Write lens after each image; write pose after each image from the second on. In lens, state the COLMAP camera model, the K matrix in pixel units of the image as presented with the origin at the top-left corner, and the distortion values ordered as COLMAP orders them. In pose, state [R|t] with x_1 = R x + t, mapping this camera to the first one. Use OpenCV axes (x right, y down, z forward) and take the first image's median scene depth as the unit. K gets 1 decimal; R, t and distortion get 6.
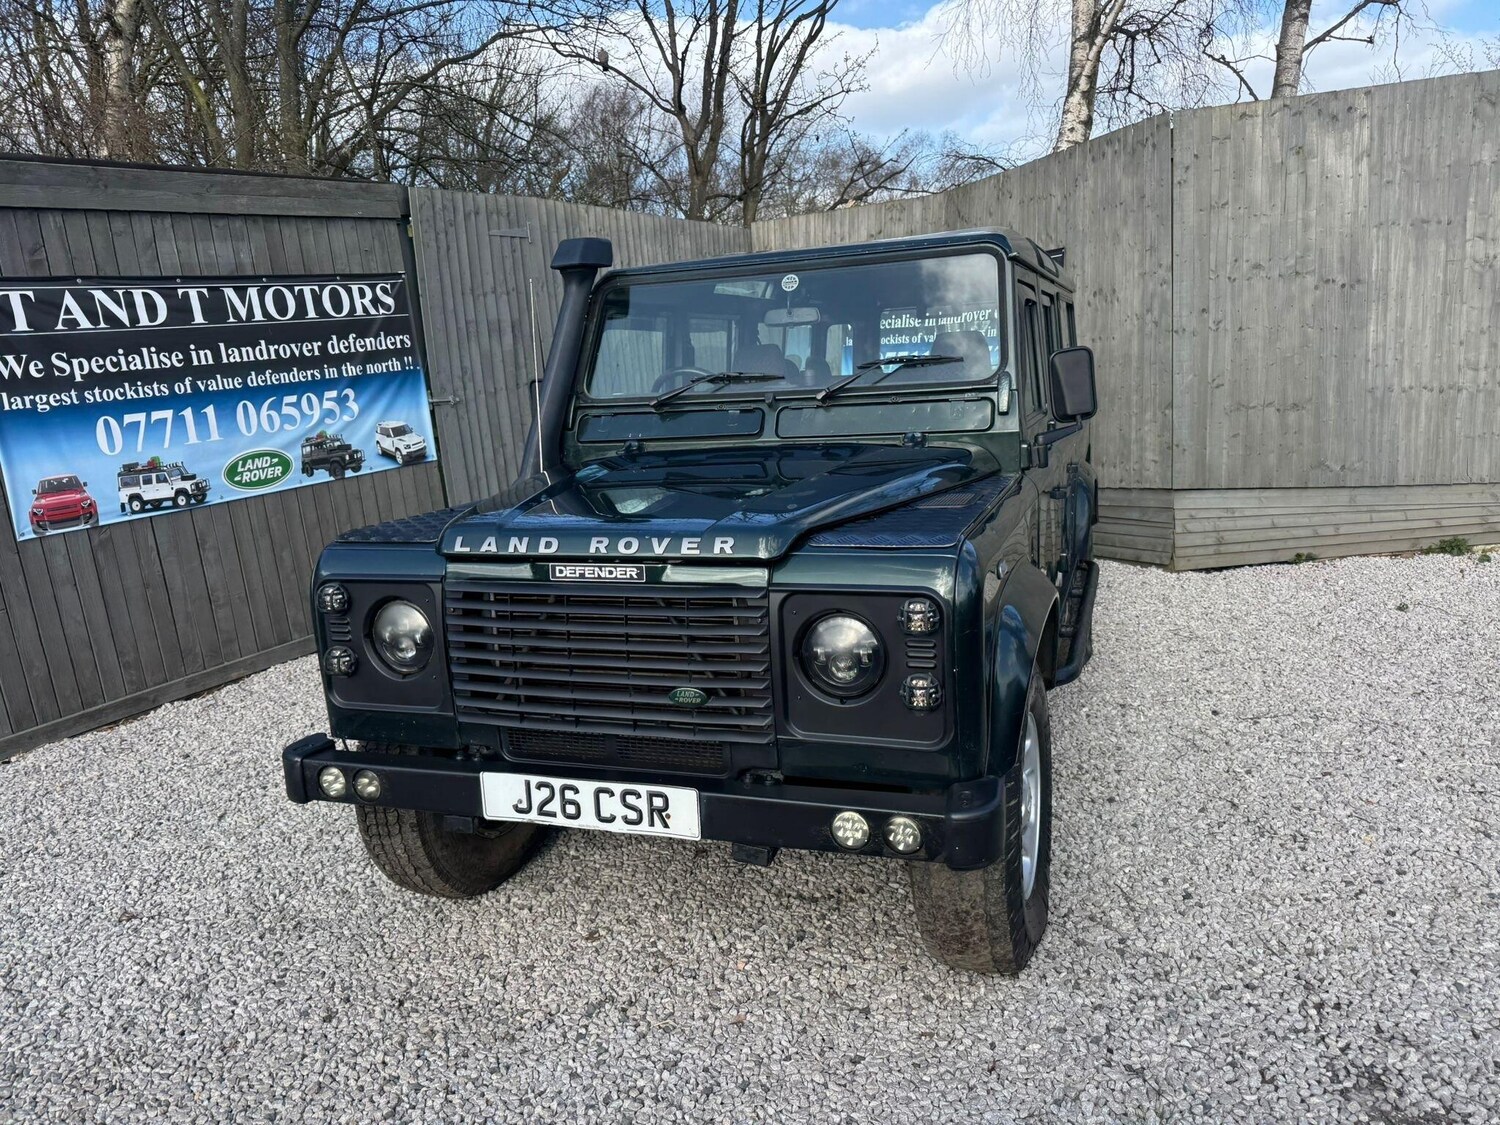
lens RADIAL K [[1070.7, 0, 753.1], [0, 1070.7, 557.5], [0, 0, 1]] dist [0.006490, -0.005507]
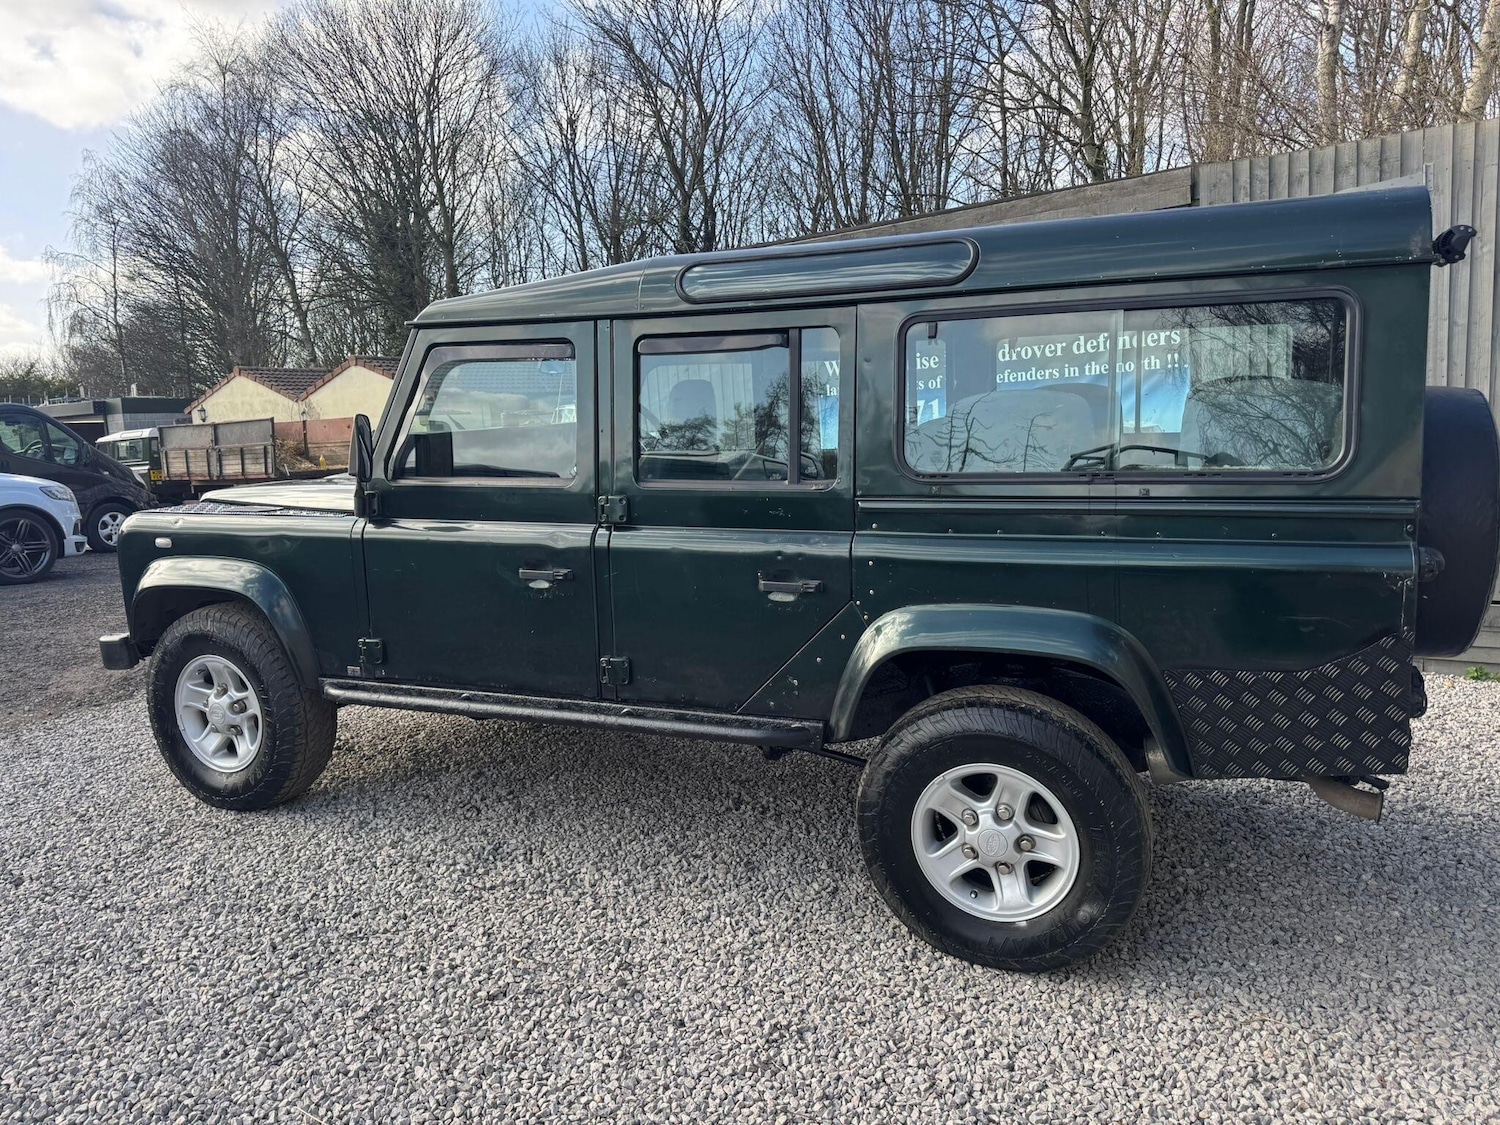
lens RADIAL K [[1054.7, 0, 730.0], [0, 1054.7, 555.4], [0, 0, 1]] dist [0.024257, -0.026118]
pose [[-0.060120, 0.202999, -0.977332, 0.932508], [-0.150481, 0.966069, 0.209917, -0.226364], [0.986783, 0.159690, -0.027532, 0.992526]]
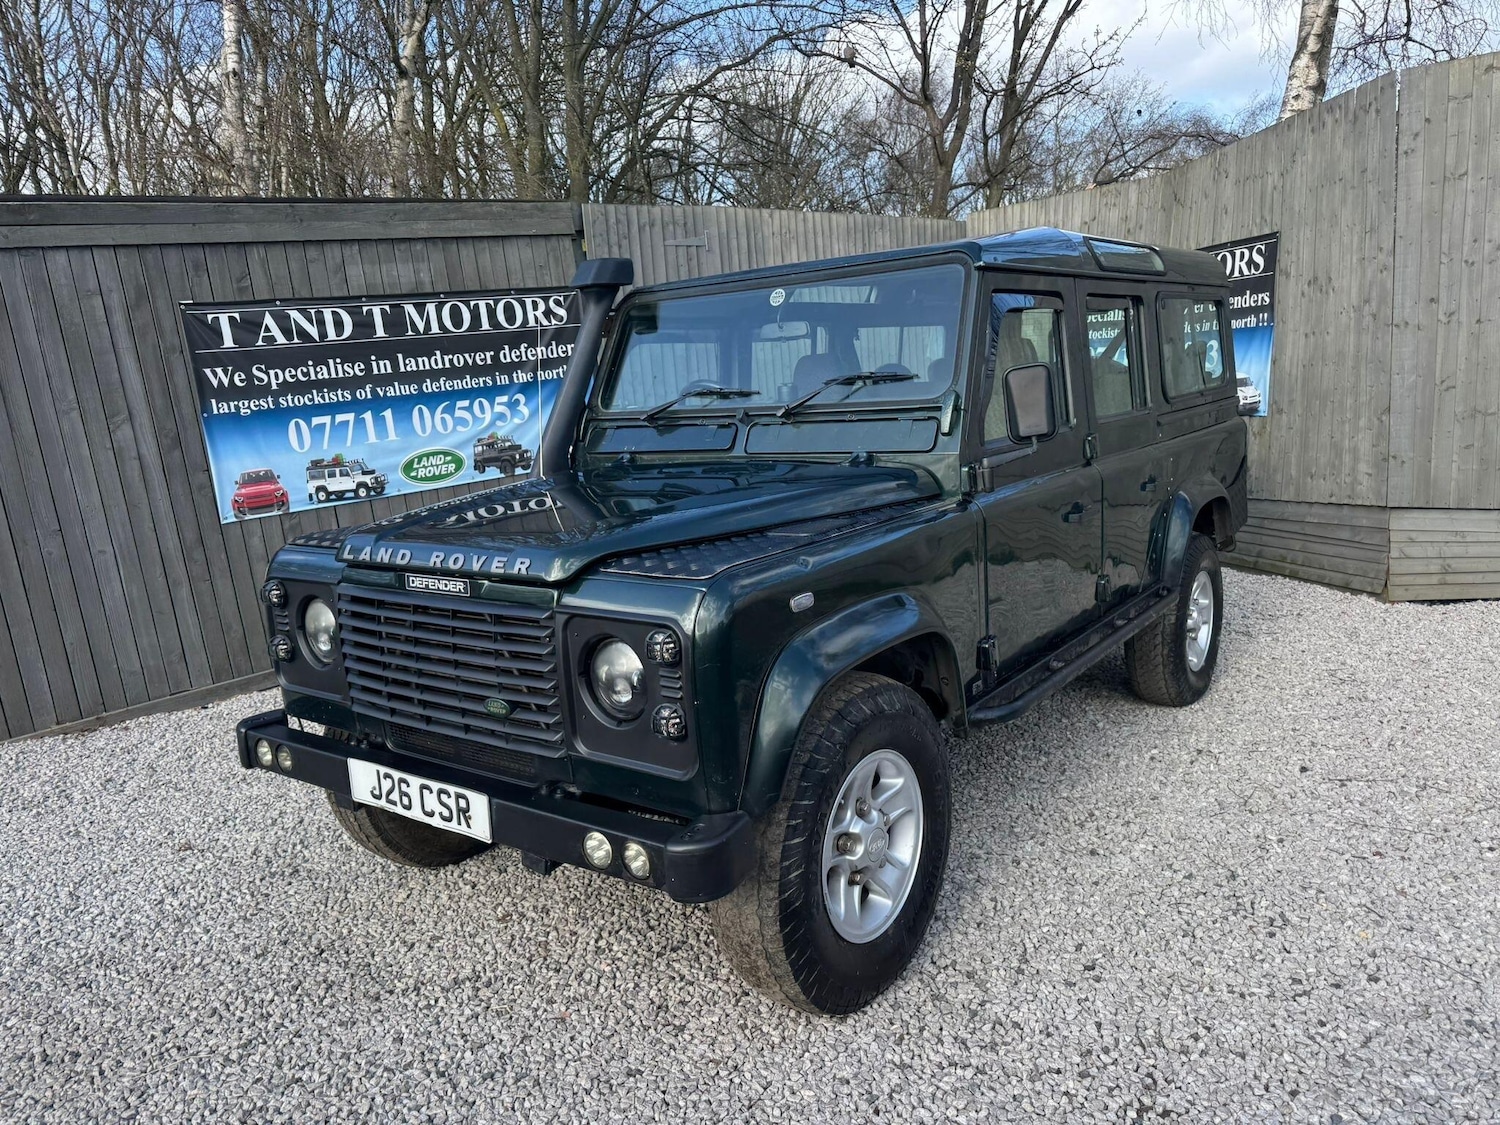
lens RADIAL K [[1060.5, 0, 752.6], [0, 1060.5, 574.6], [0, 0, 1]] dist [0.021185, -0.020297]
pose [[0.957205, 0.049763, -0.285102, 0.236284], [-0.042802, 0.998615, 0.030599, -0.021741], [0.286229, -0.017086, 0.958009, 0.034424]]
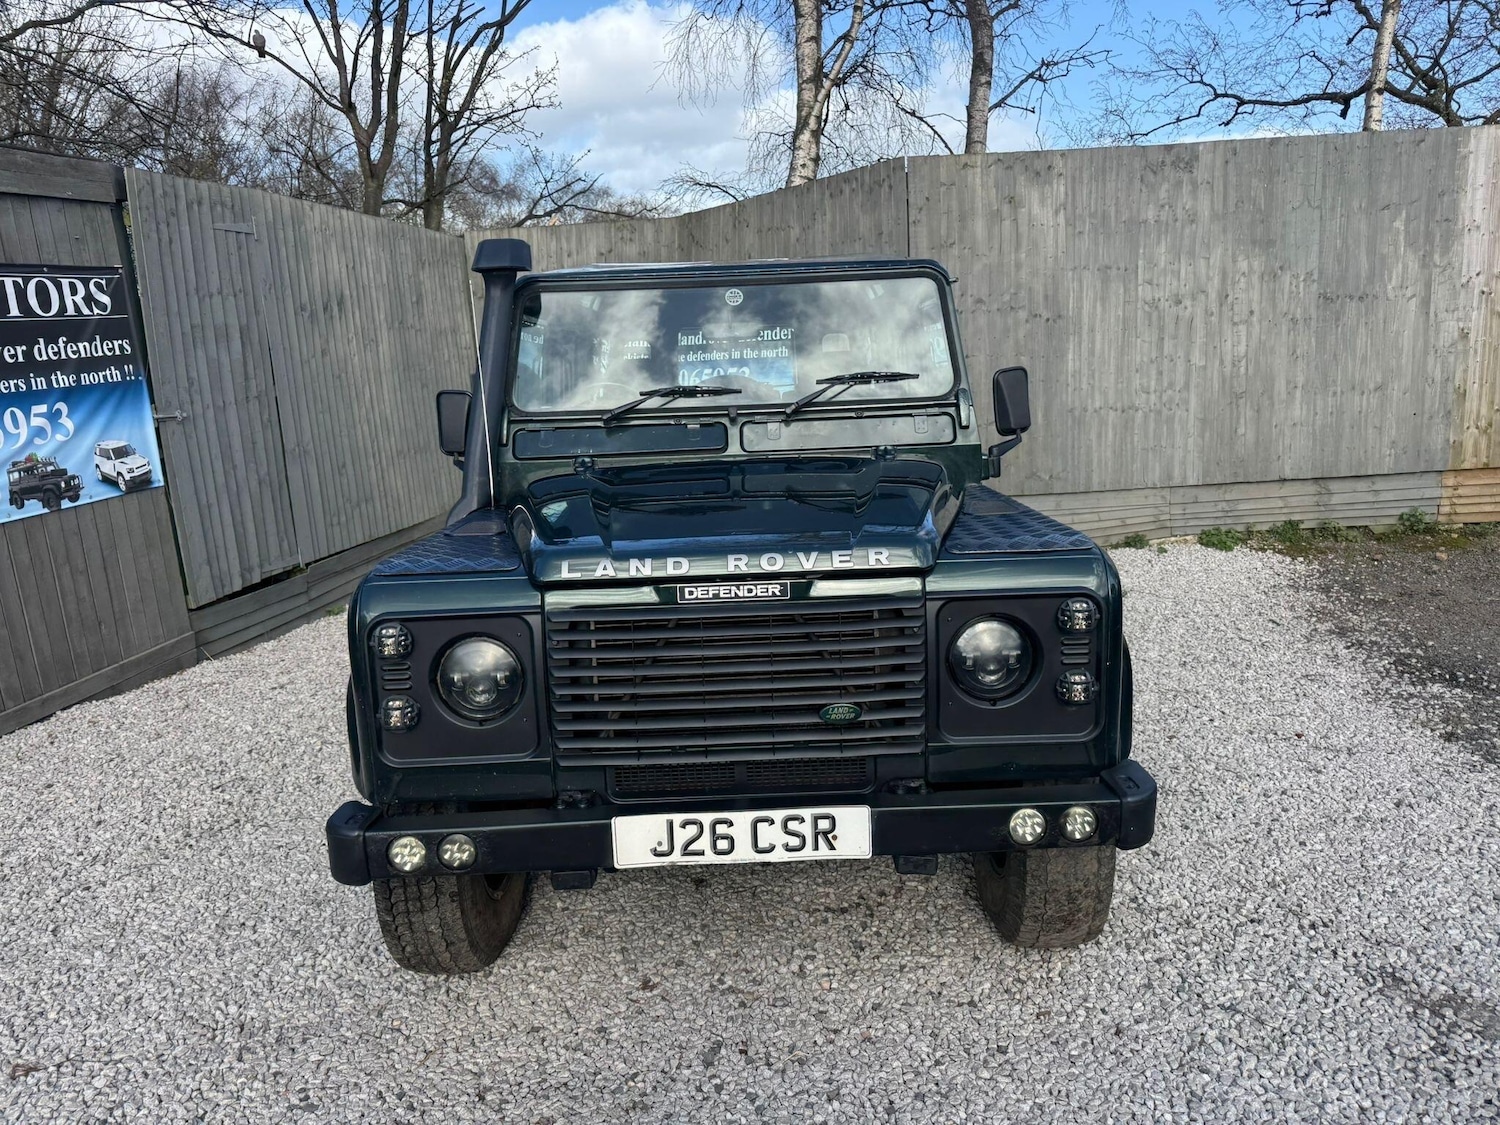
lens RADIAL K [[1070.2, 0, 750.6], [0, 1070.2, 557.3], [0, 0, 1]] dist [0.003538, -0.003455]
pose [[0.937520, -0.043075, 0.345256, -0.234019], [0.049431, 0.998731, -0.009624, -0.003531], [-0.344403, 0.026089, 0.938459, 0.051962]]
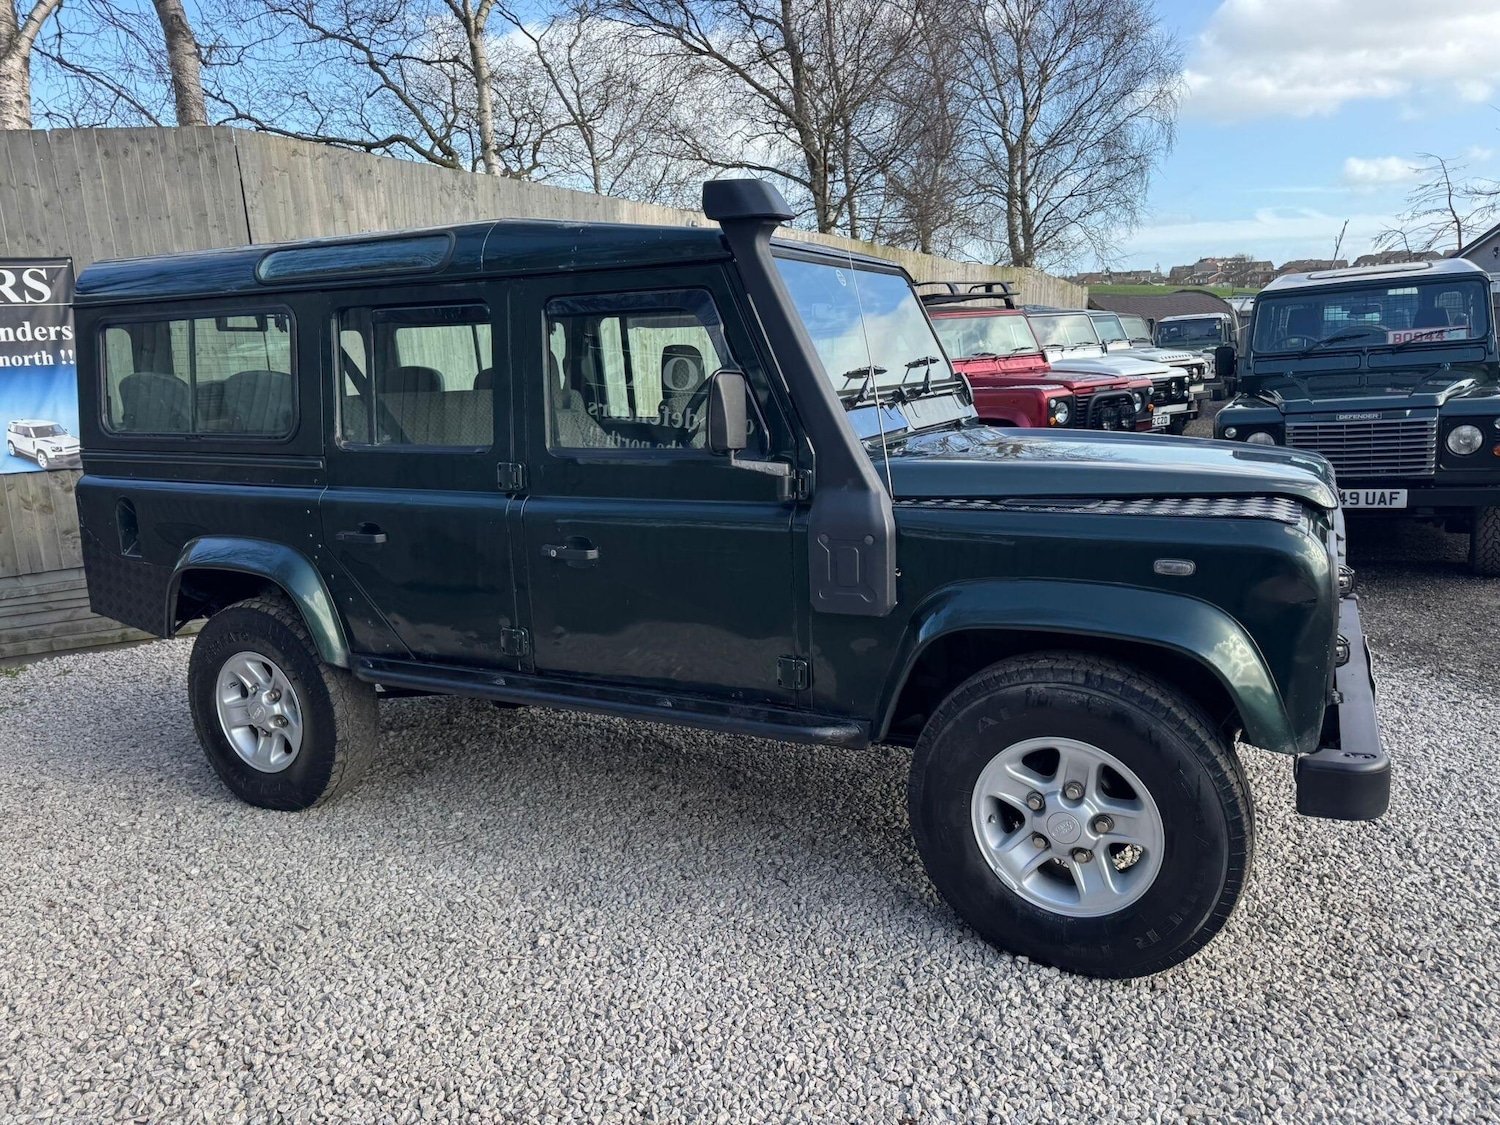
lens RADIAL K [[1063.0, 0, 765.6], [0, 1063.0, 562.8], [0, 0, 1]] dist [0.006878, -0.004517]
pose [[0.115361, -0.137467, 0.983766, -0.745030], [0.204777, 0.972395, 0.111865, -0.097594], [-0.971987, 0.188547, 0.140327, 0.754563]]
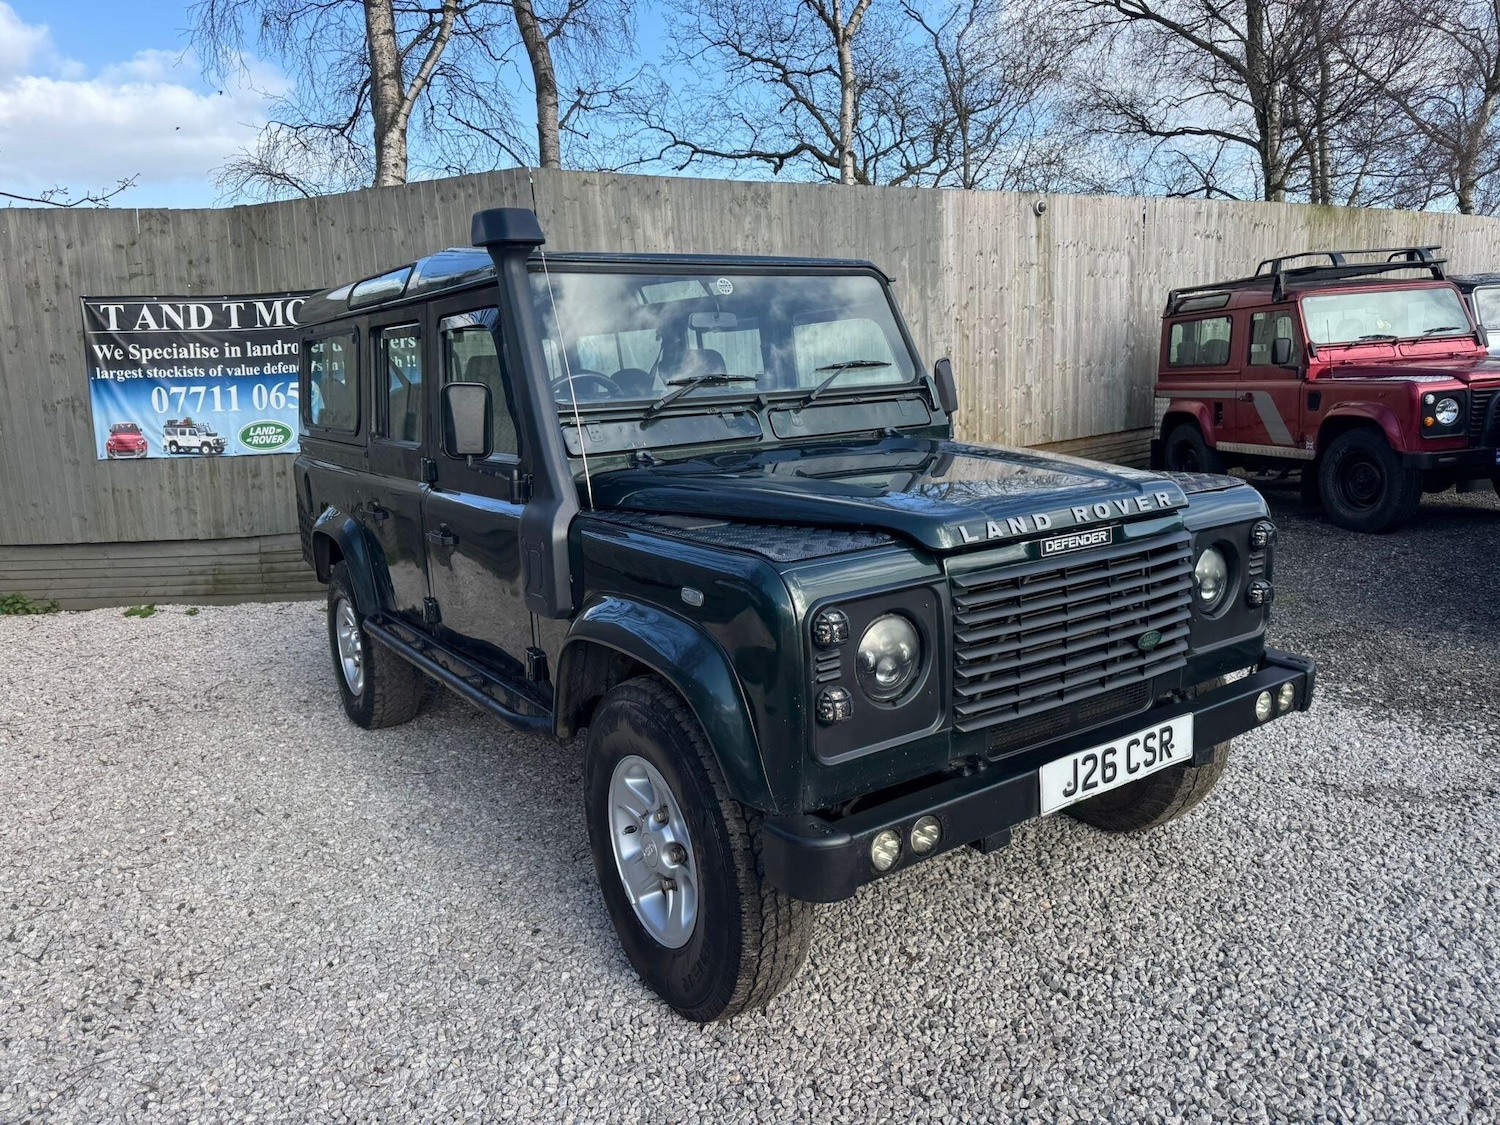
lens RADIAL K [[1060.1, 0, 748.1], [0, 1060.1, 563.3], [0, 0, 1]] dist [0.006747, -0.004018]
pose [[0.588786, -0.120733, 0.799222, -0.587695], [0.159036, 0.986757, 0.031901, -0.024689], [-0.792489, 0.108322, 0.600189, 0.327194]]
